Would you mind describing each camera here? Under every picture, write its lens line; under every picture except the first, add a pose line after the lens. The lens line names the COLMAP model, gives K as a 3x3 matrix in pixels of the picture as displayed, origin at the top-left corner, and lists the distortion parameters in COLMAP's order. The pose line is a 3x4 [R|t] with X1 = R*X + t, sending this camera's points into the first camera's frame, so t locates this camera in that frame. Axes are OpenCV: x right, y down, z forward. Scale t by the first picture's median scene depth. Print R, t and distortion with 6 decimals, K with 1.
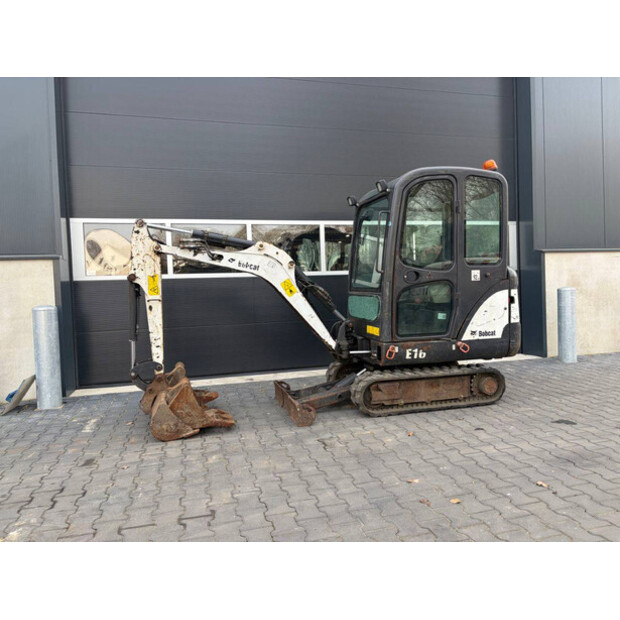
lens RADIAL K [[468.1, 0, 312.8], [0, 468.1, 310.1], [0, 0, 1]] dist [0.042569, -0.039426]
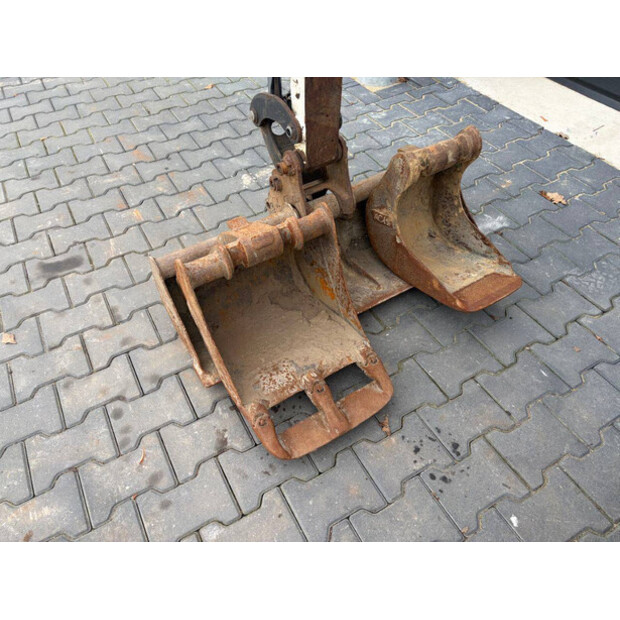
lens RADIAL K [[468.1, 0, 310.8], [0, 468.1, 312.9], [0, 0, 1]] dist [0.042569, -0.039426]
pose [[0.251130, 0.743150, -0.620211, -0.050060], [-0.058760, 0.651268, 0.756570, -0.028225], [0.966168, -0.153554, 0.207220, 0.891122]]
